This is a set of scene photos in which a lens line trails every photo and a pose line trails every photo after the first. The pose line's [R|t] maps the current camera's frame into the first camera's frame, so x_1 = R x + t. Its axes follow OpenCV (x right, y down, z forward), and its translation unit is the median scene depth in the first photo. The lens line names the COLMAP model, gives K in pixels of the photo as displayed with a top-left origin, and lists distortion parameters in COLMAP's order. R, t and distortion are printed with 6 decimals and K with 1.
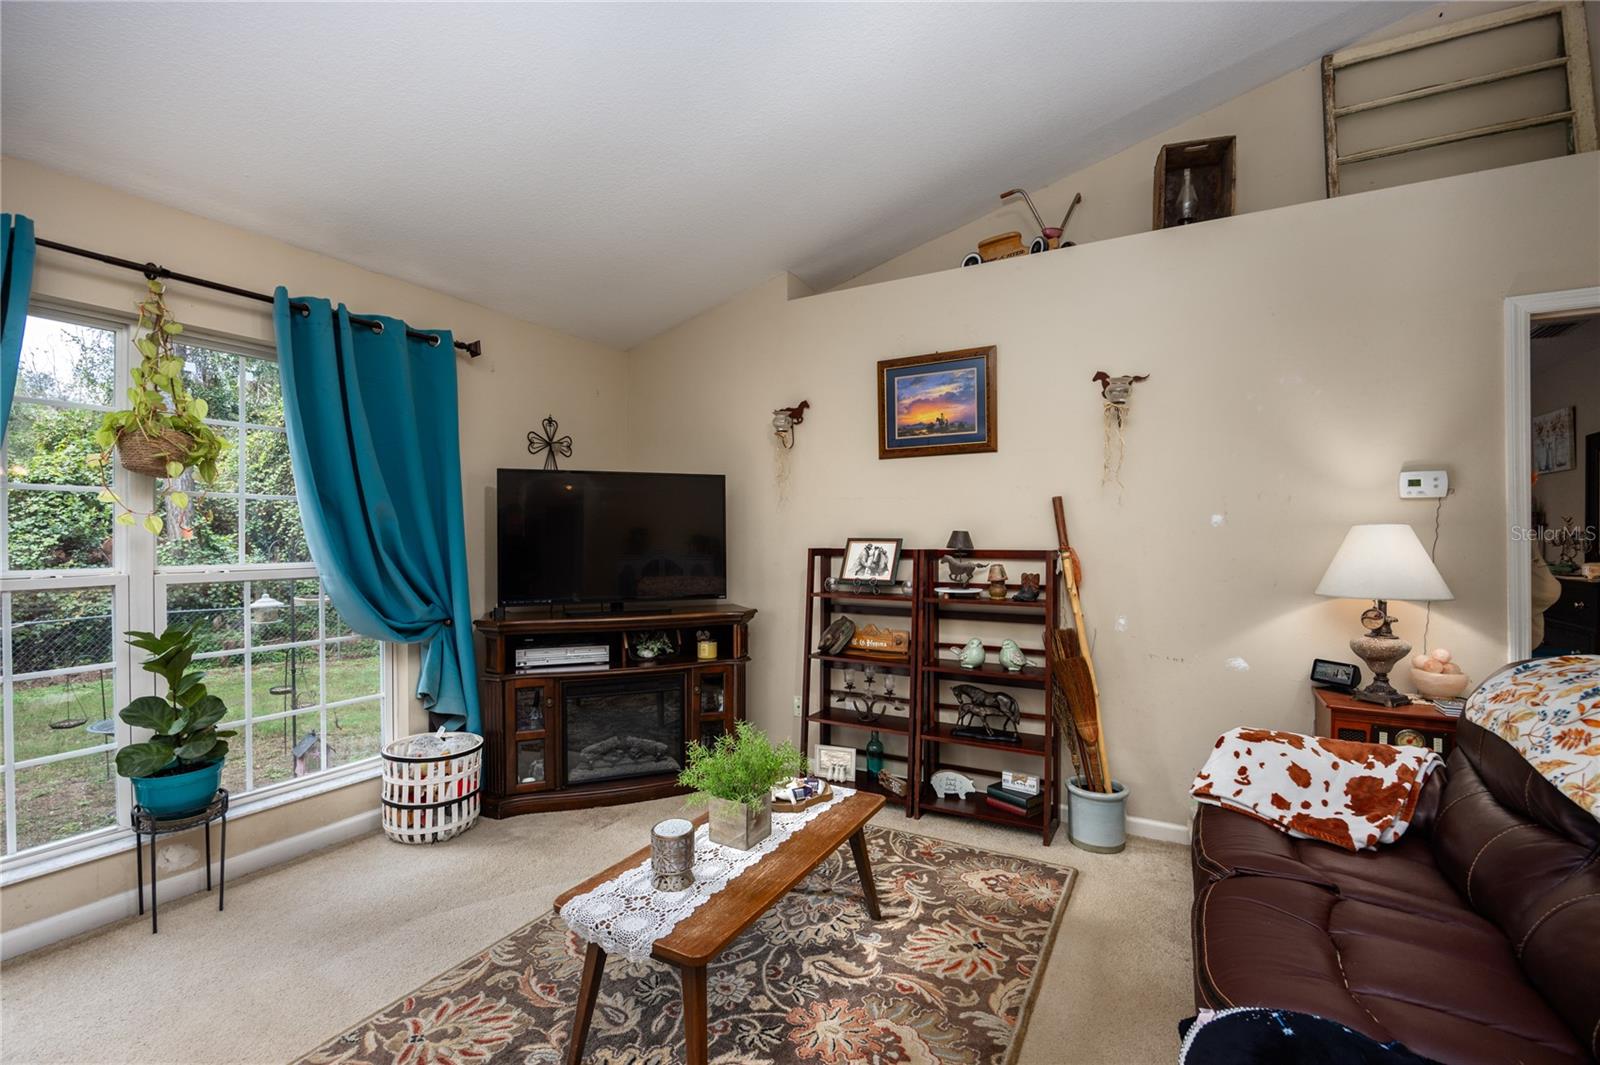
lens RADIAL K [[687.5, 0, 797.8], [0, 687.5, 535.2], [0, 0, 1]] dist [-0.016795, 0.000901]
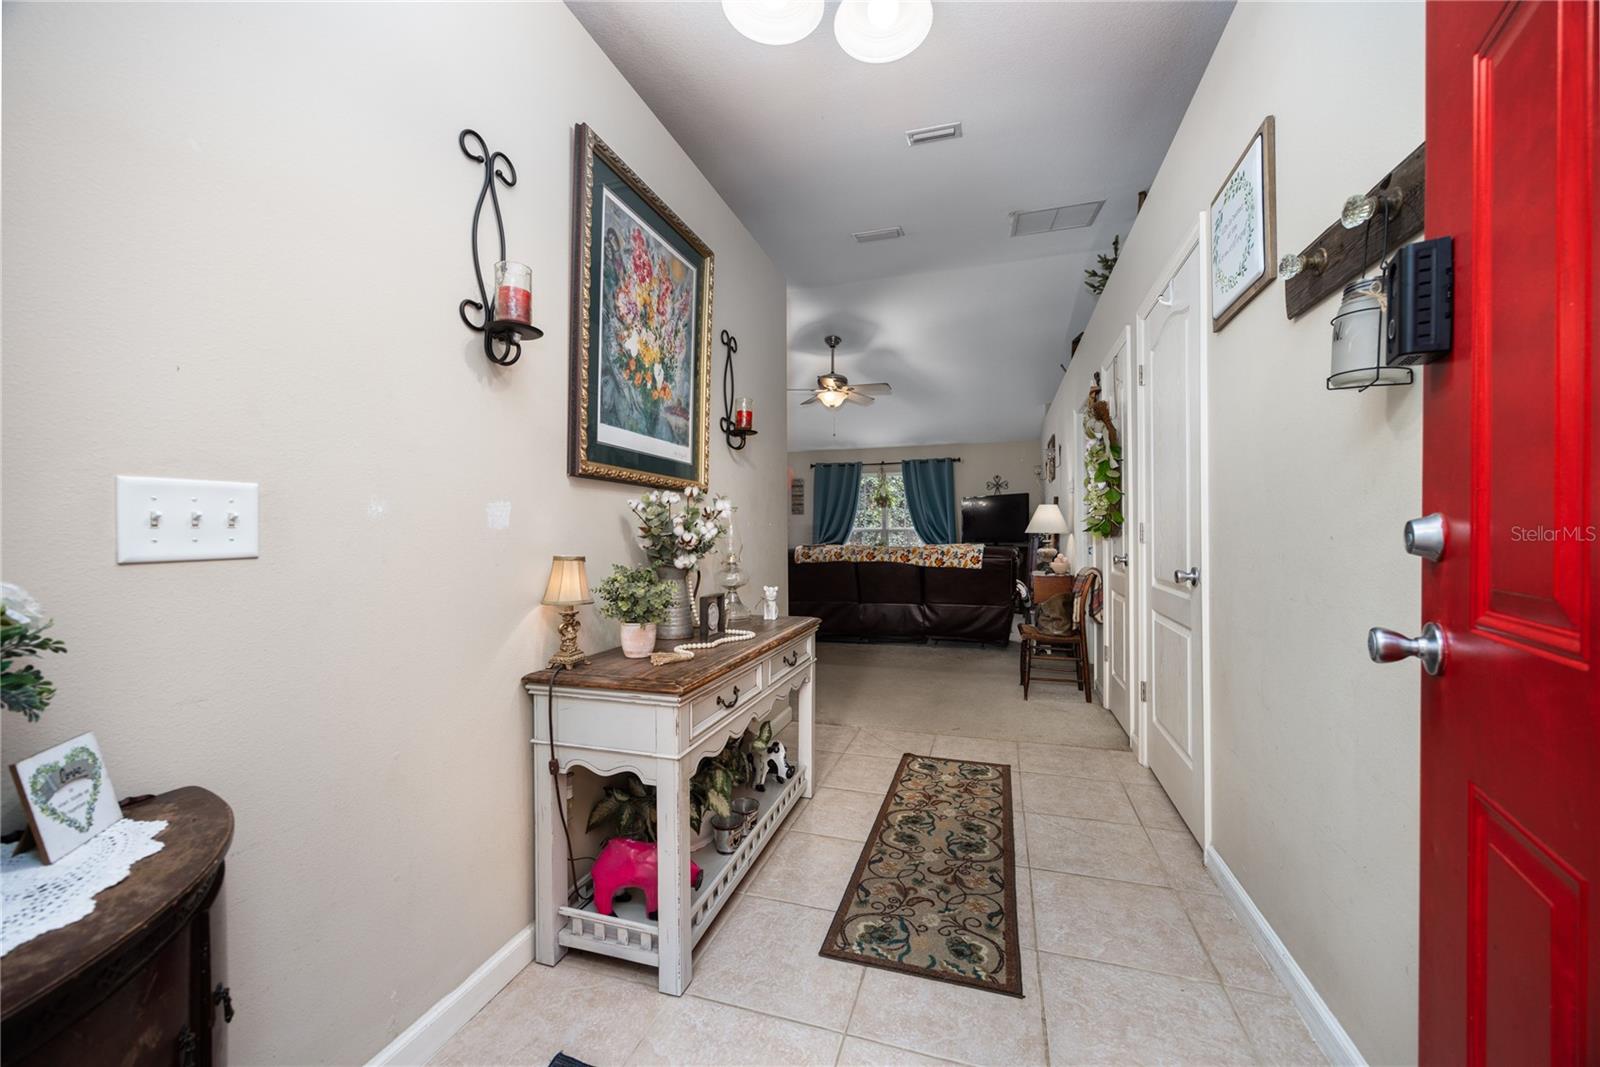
lens RADIAL K [[608.7, 0, 796.6], [0, 608.7, 535.0], [0, 0, 1]] dist [-0.000847, -0.000039]
pose [[0.202757, 0.001675, -0.979228, 2.158844], [0.003073, 0.999993, 0.002346, 0.064987], [0.979224, -0.003485, 0.202750, -0.300629]]
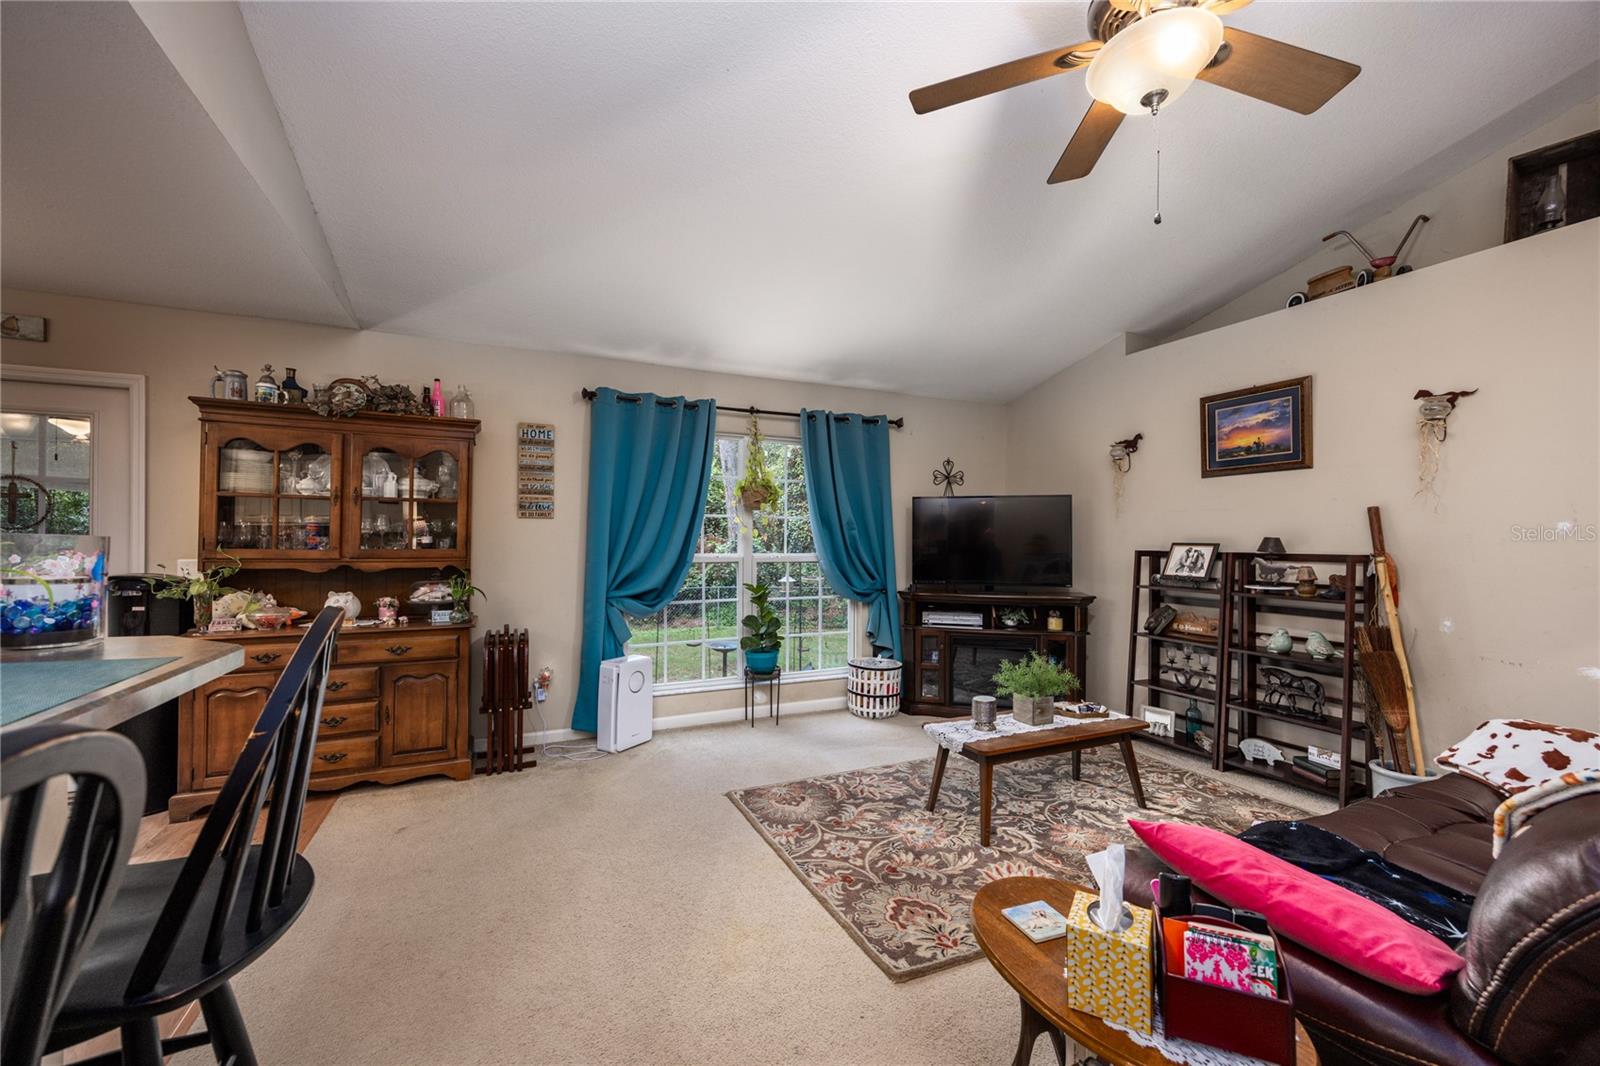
lens RADIAL K [[642.6, 0, 802.9], [0, 642.6, 534.1], [0, 0, 1]] dist [0.010161, -0.000130]
pose [[0.813316, 0.001795, -0.581819, 0.227503], [-0.007108, 0.999951, -0.006852, 0.001428], [0.581779, 0.009708, 0.813289, -0.367777]]
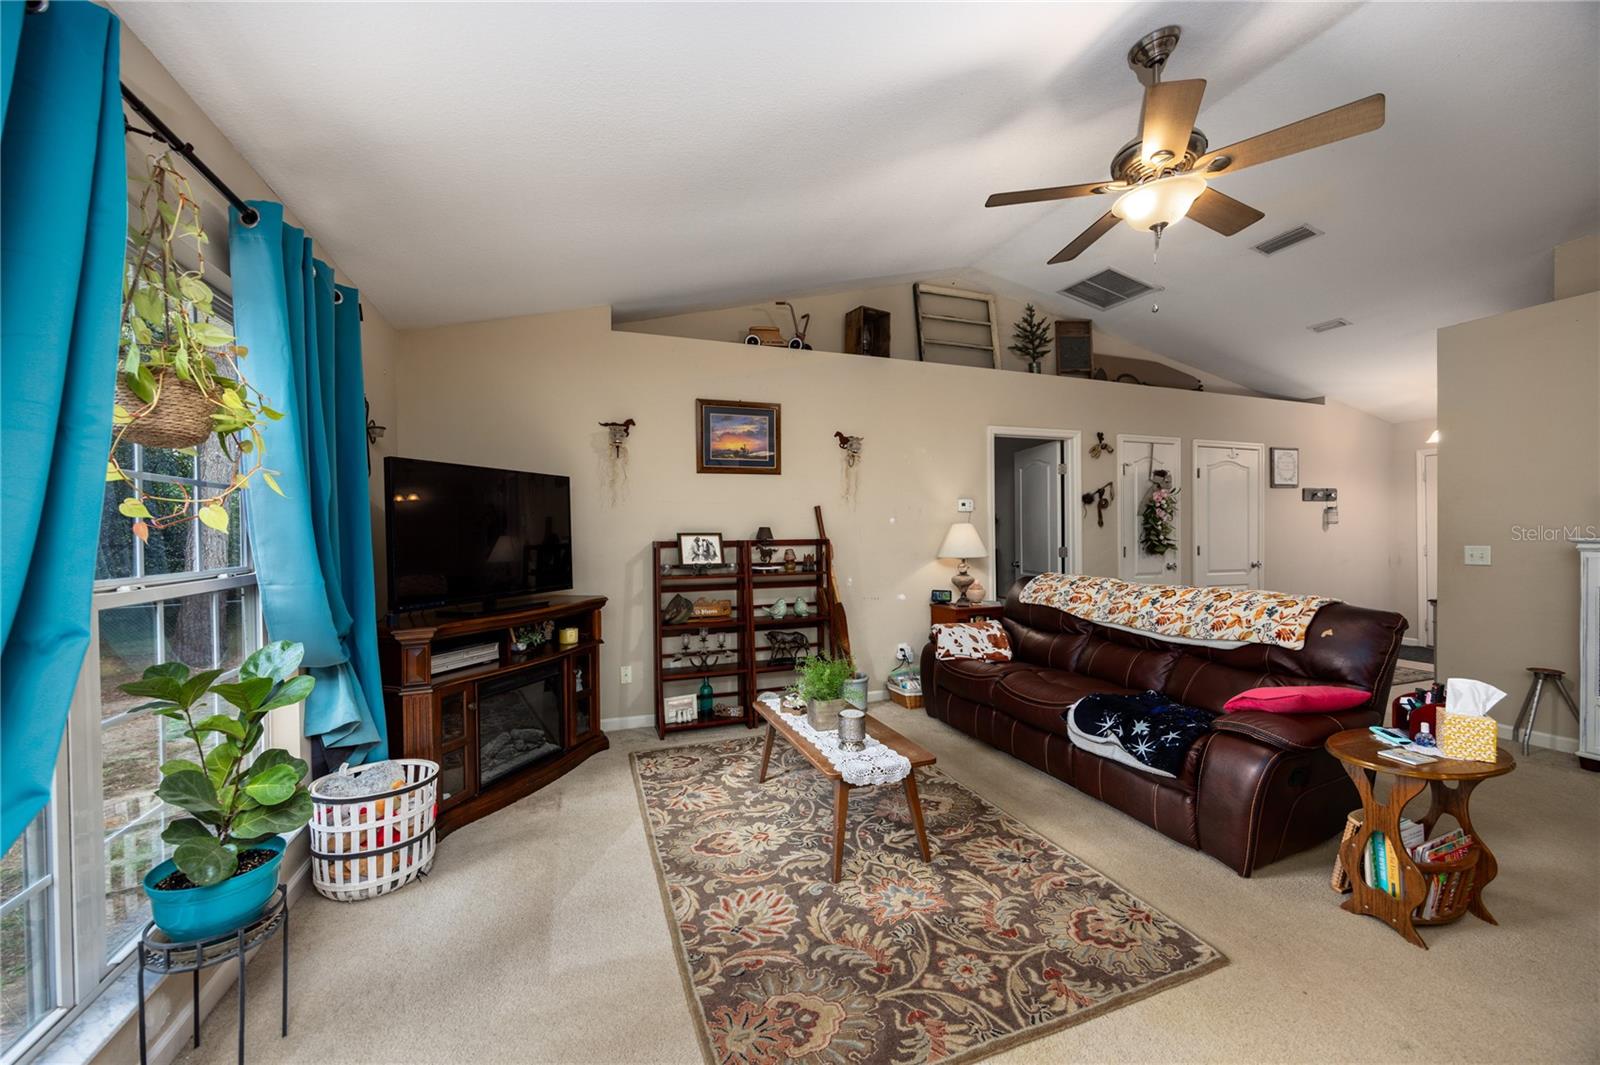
lens RADIAL K [[618.4, 0, 800.6], [0, 618.4, 536.4], [0, 0, 1]] dist [-0.000592, -0.000163]
pose [[0.644344, -0.010096, 0.764669, -0.721320], [0.008343, 0.999946, 0.006172, 0.005751], [-0.764690, 0.002403, 0.644394, 0.092694]]
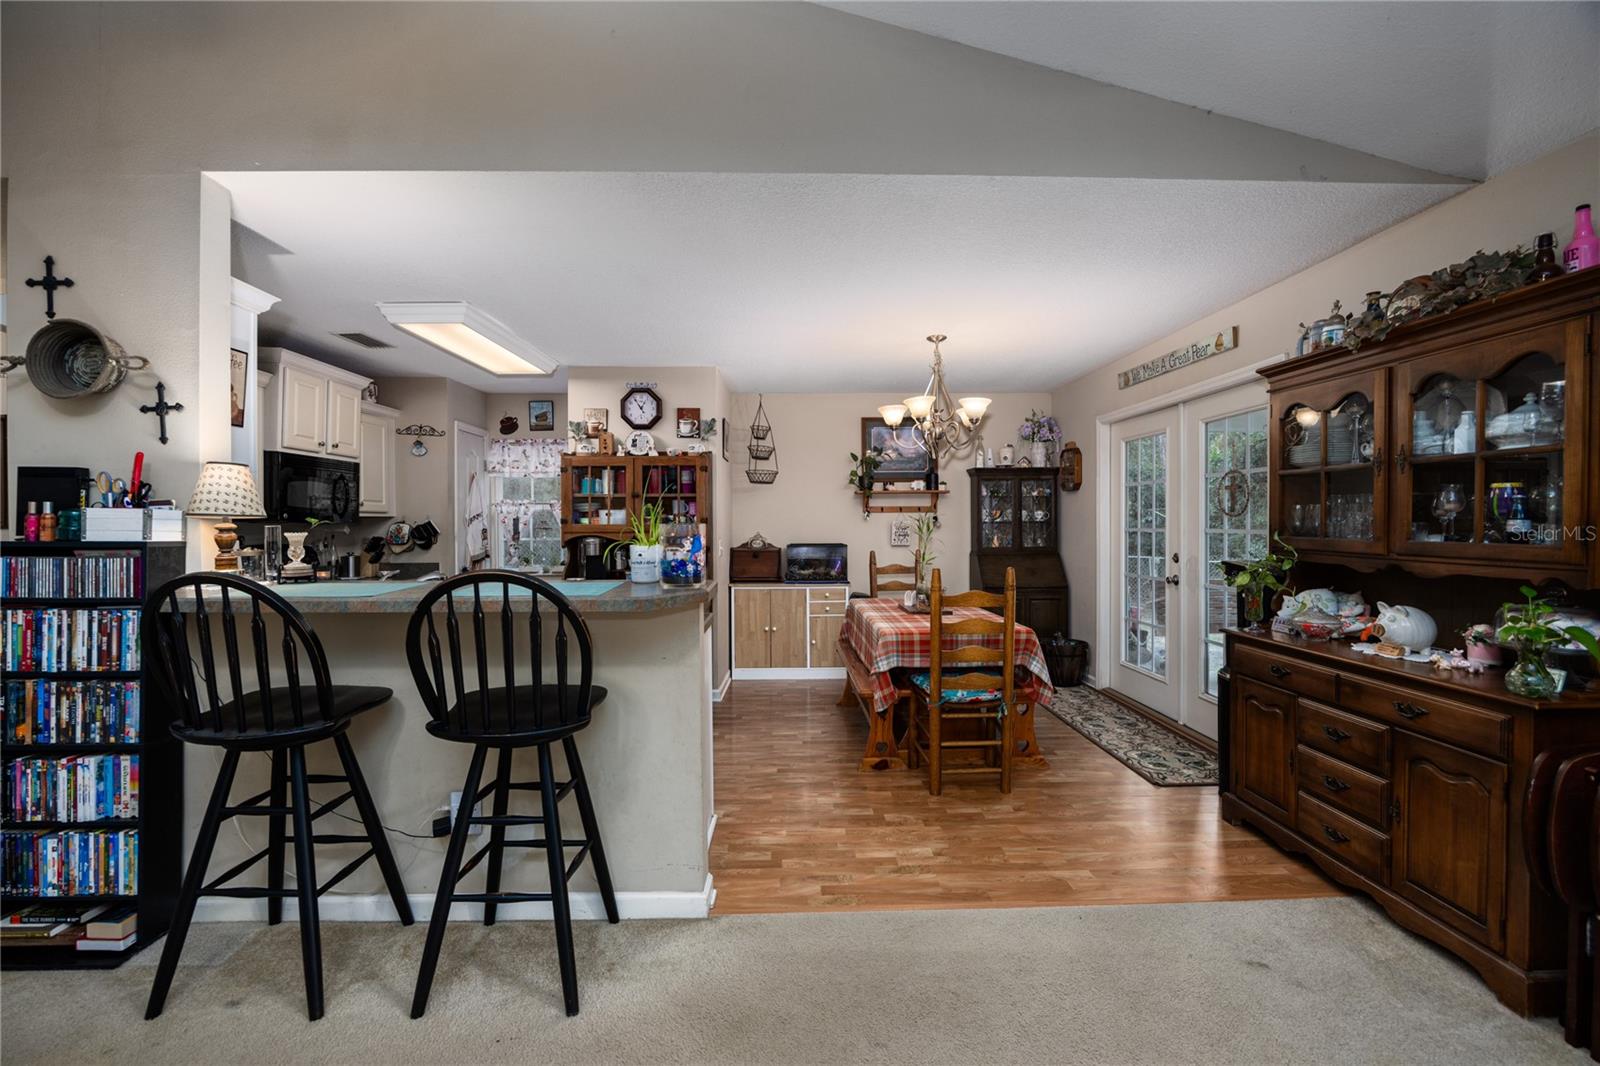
lens RADIAL K [[671.5, 0, 803.6], [0, 671.5, 528.2], [0, 0, 1]] dist [-0.013134, 0.000350]
pose [[-0.853060, 0.009319, -0.521730, -0.073059], [0.004592, 0.999936, 0.010353, 0.001277], [0.521793, 0.006436, -0.853048, 0.326325]]
